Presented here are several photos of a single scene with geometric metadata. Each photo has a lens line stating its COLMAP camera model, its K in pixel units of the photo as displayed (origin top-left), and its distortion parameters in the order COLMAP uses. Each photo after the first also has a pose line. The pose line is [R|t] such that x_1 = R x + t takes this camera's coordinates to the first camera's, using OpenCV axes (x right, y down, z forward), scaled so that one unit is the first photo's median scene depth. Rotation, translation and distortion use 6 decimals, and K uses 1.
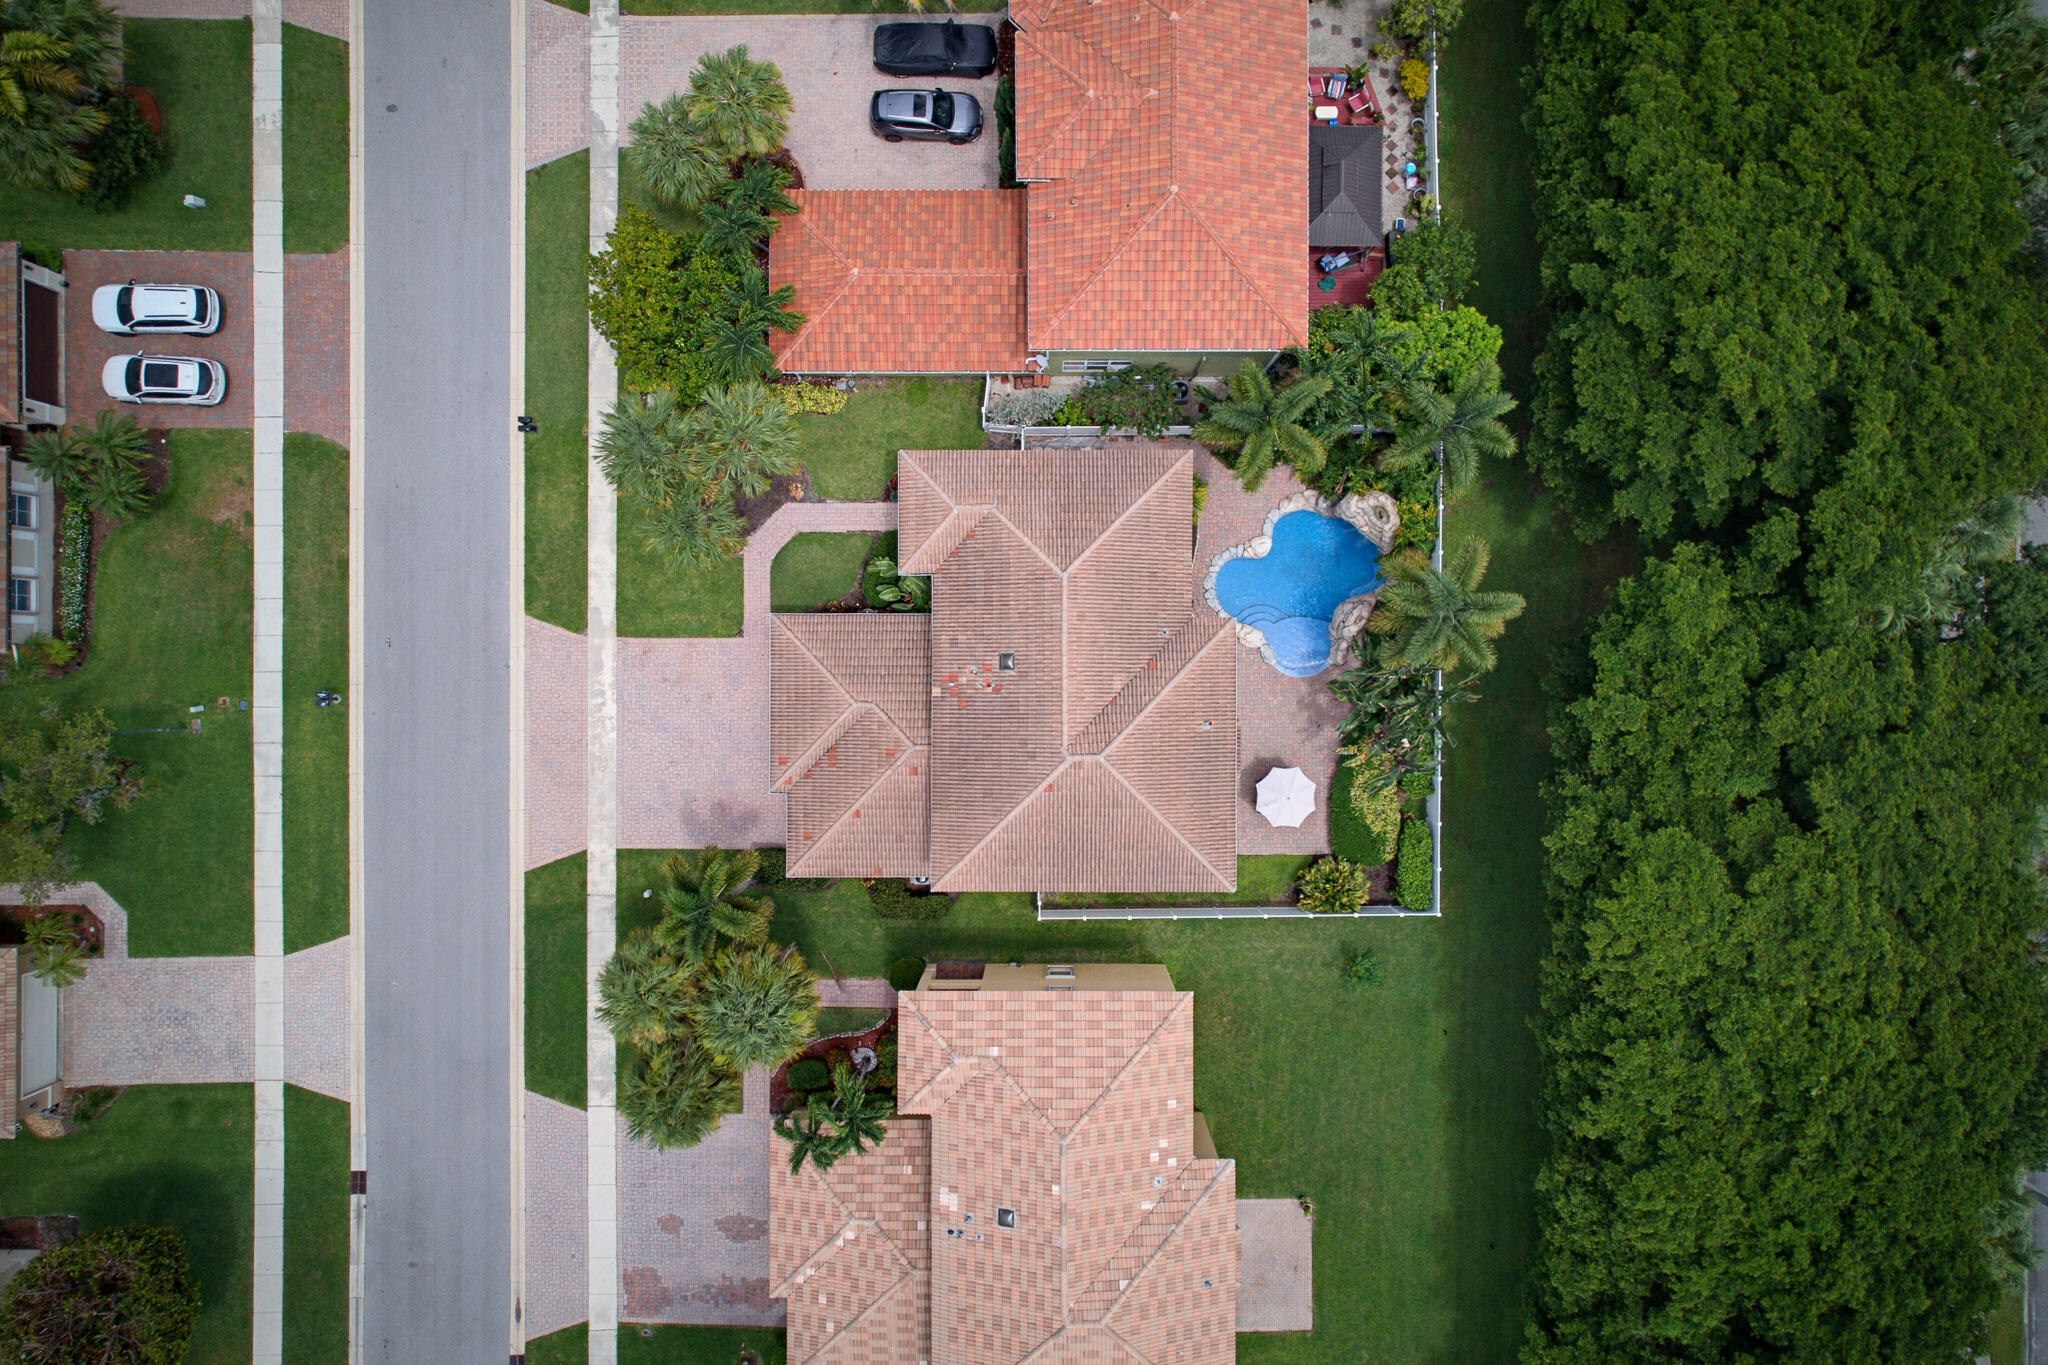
lens RADIAL K [[1272.0, 0, 1024.0], [0, 1272.0, 682.5], [0, 0, 1]] dist [0.007094, -0.001933]
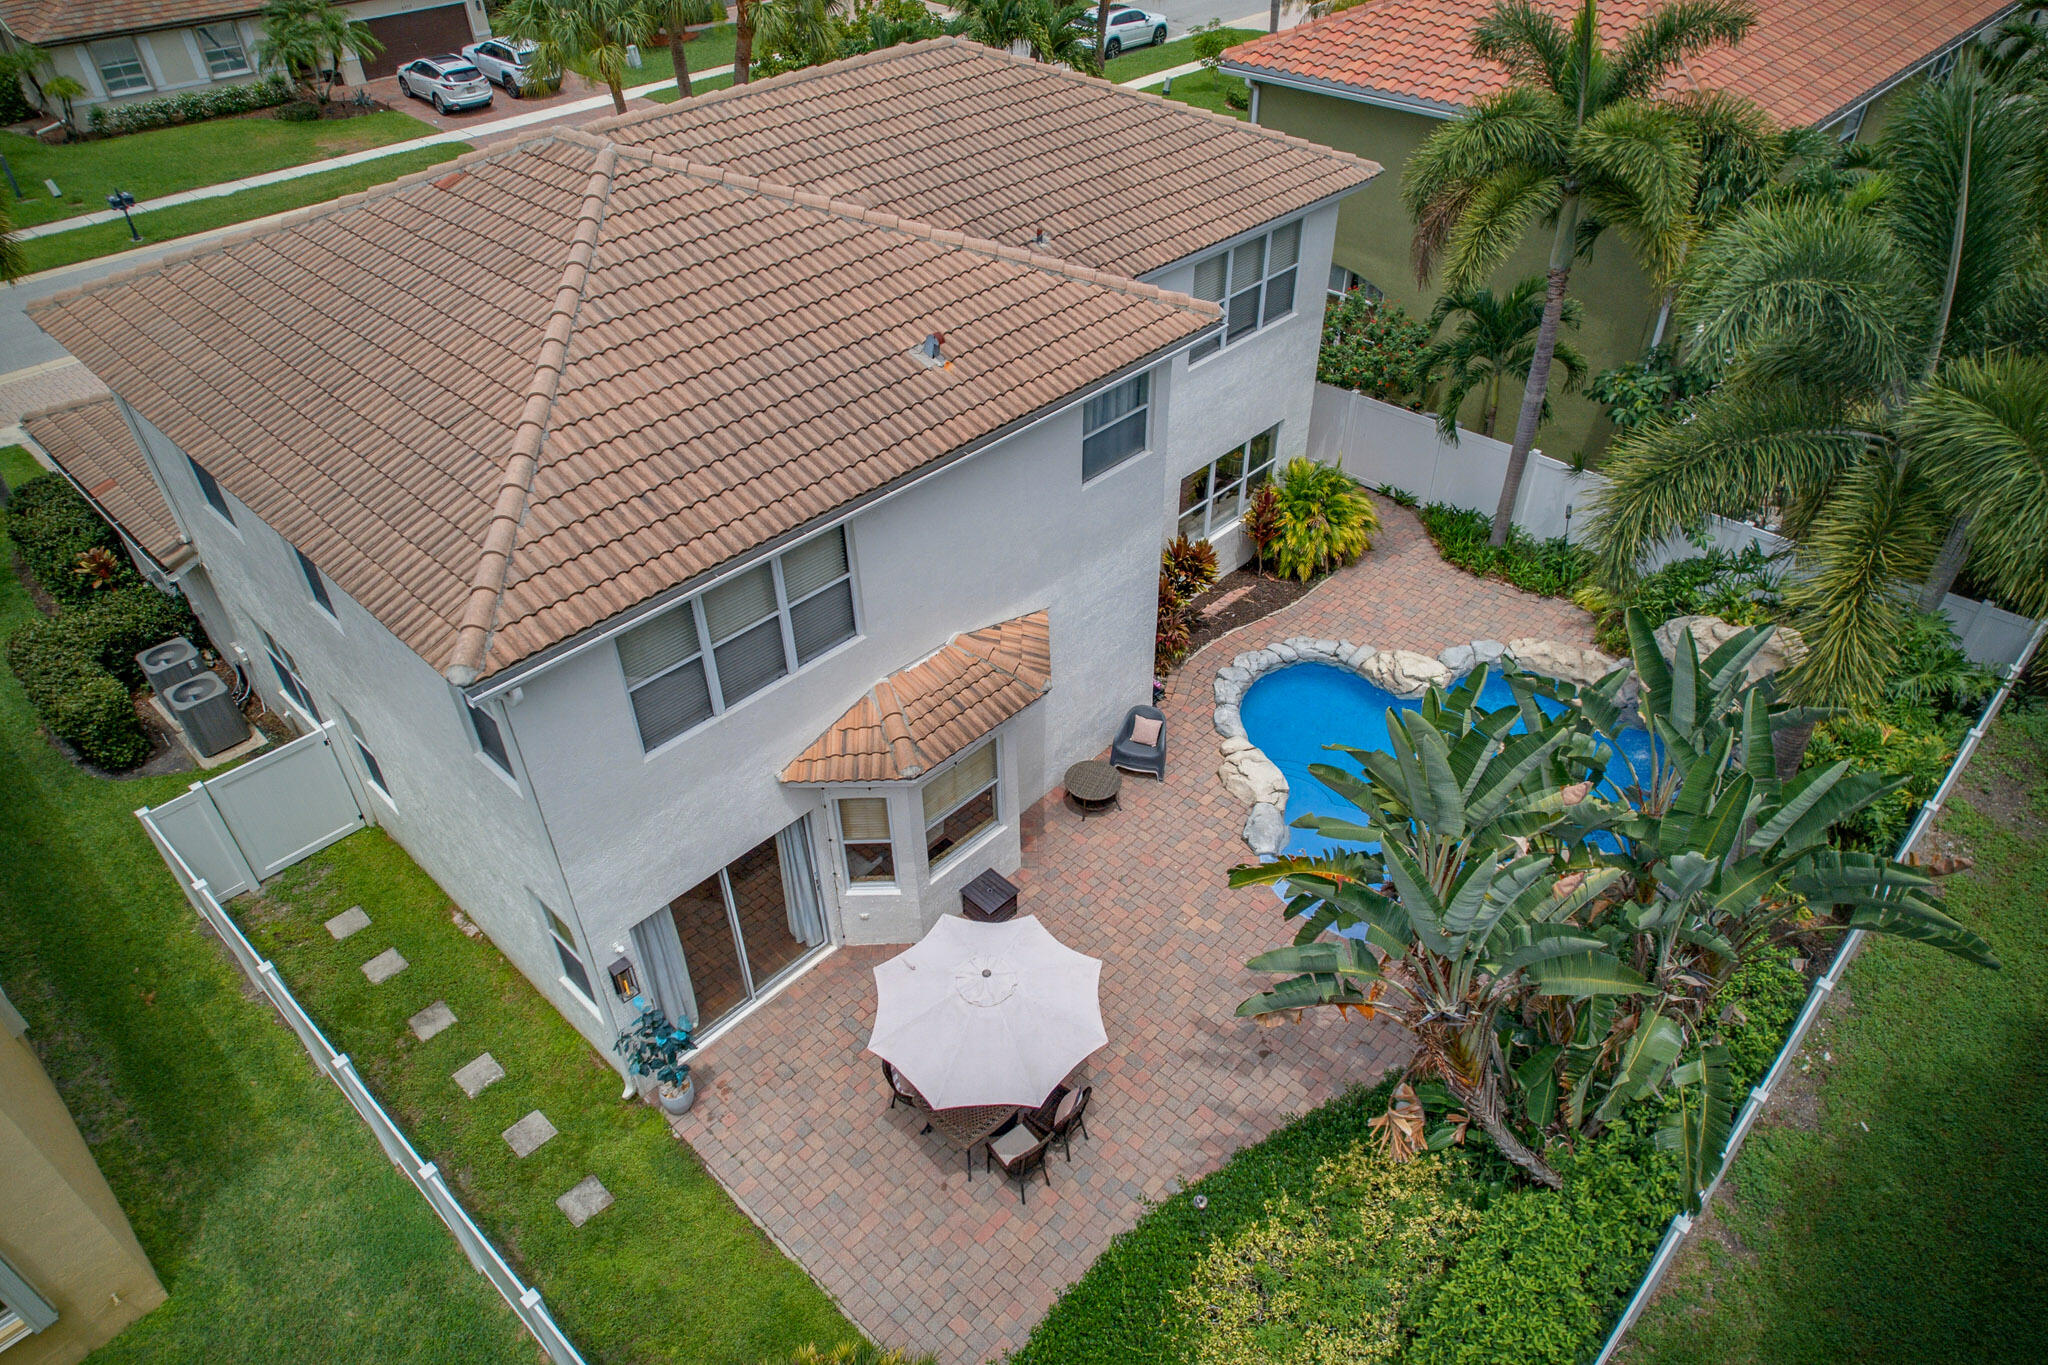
lens RADIAL K [[1290.0, 0, 1036.4], [0, 1290.0, 723.5], [0, 0, 1]] dist [0.023337, -0.002086]
pose [[0.724617, 0.427771, -0.540316, 0.318672], [-0.688983, 0.467037, -0.554238, 0.193591], [0.015261, 0.773879, 0.633150, 0.759438]]
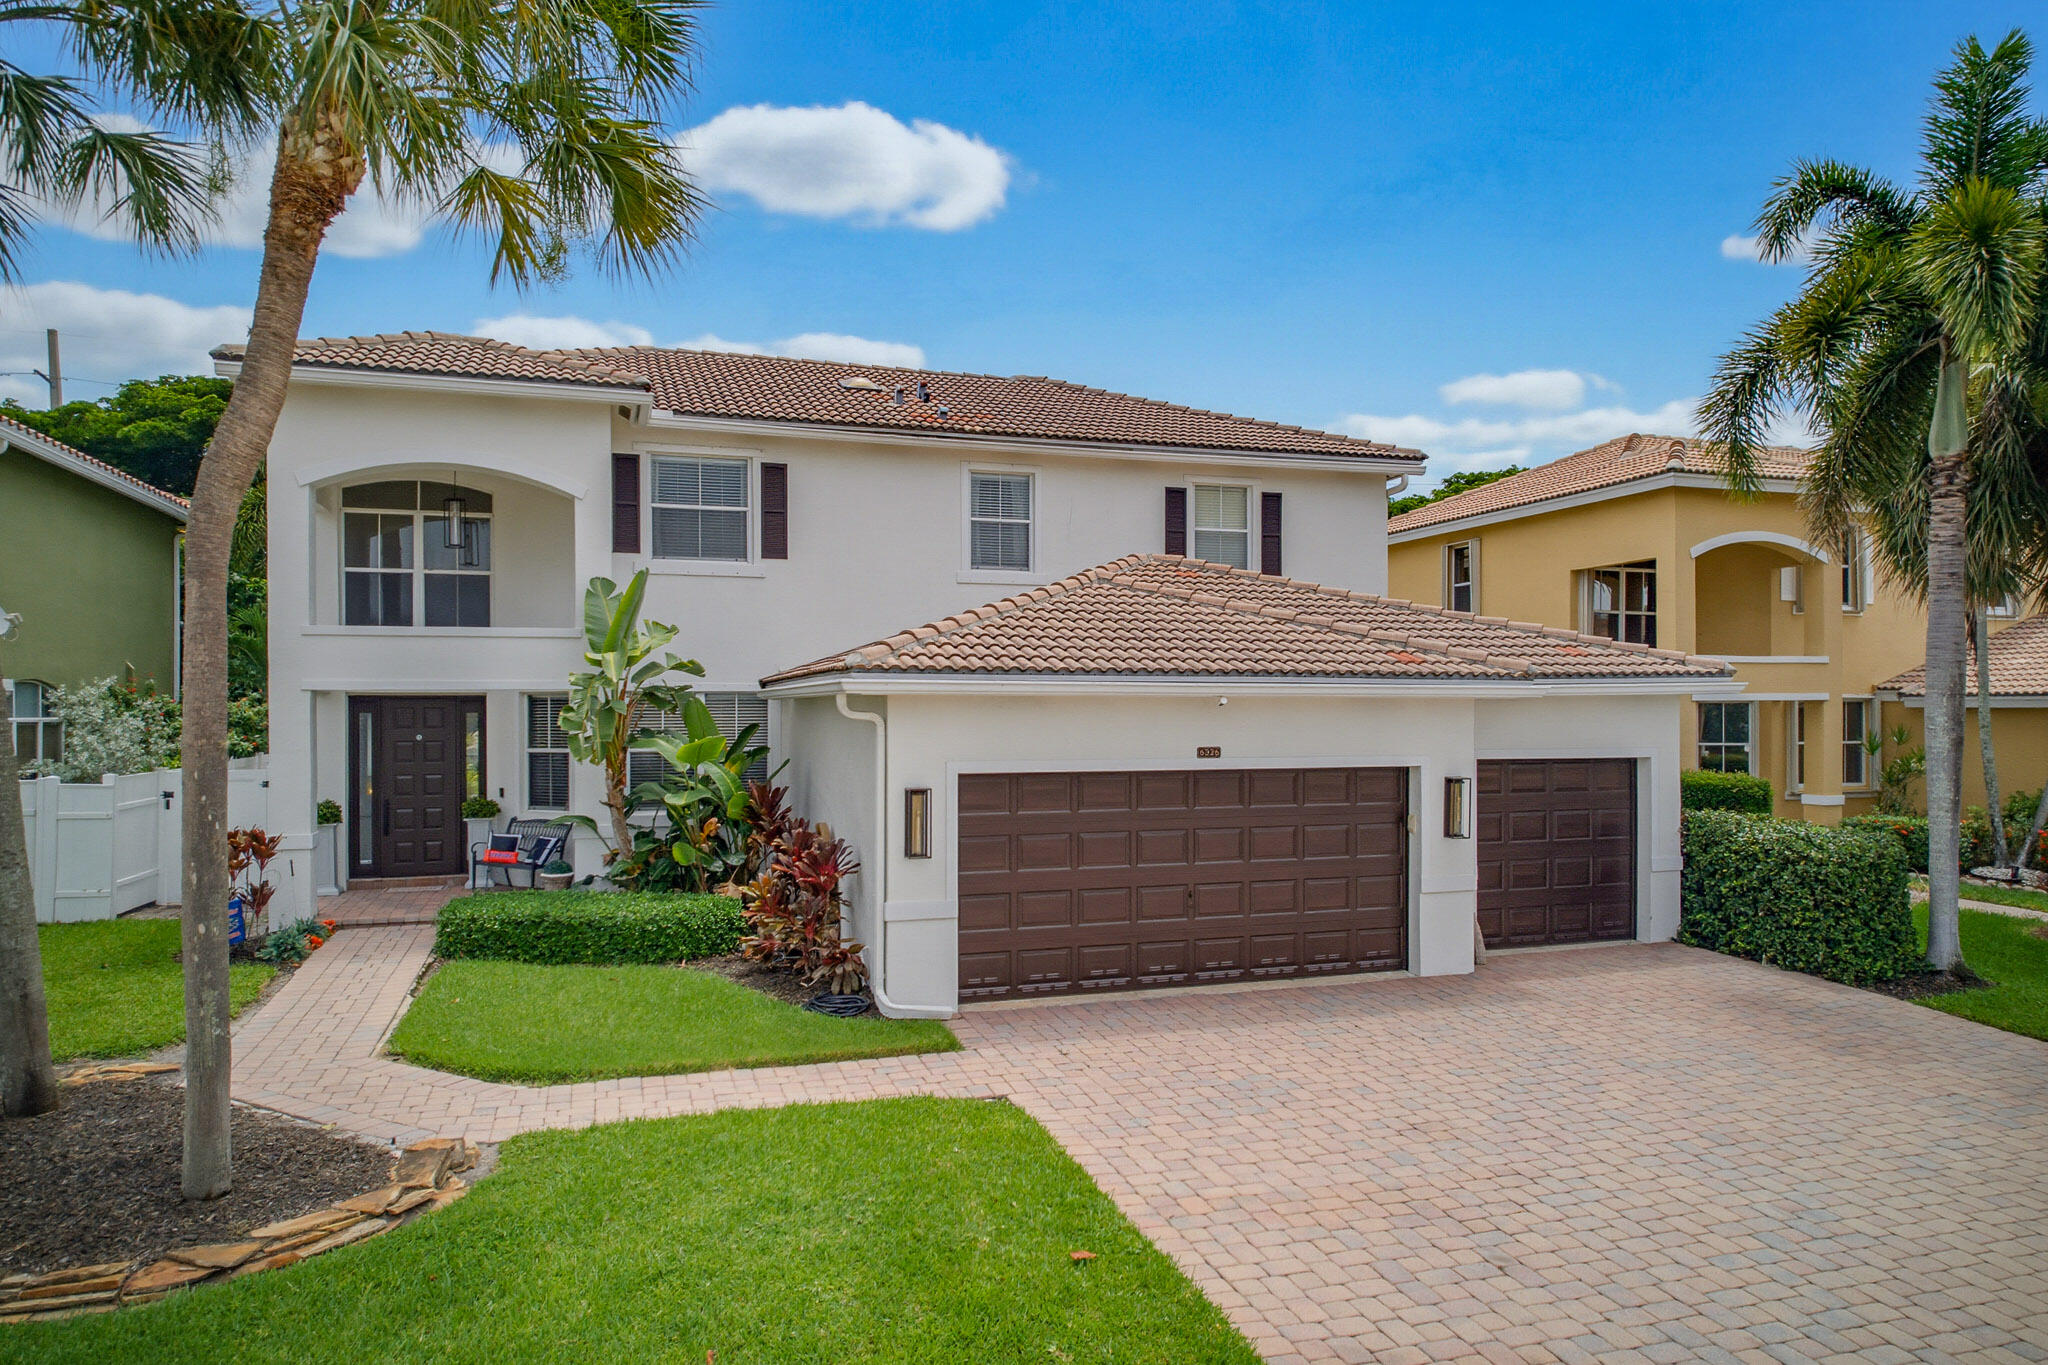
lens RADIAL K [[1290.0, 0, 1036.4], [0, 1290.0, 723.5], [0, 0, 1]] dist [0.023337, -0.002086]
pose [[-0.317576, -0.016220, 0.948094, -0.385791], [0.948211, 0.001321, 0.317638, -0.088139], [-0.006405, 0.999868, 0.014961, 0.950457]]
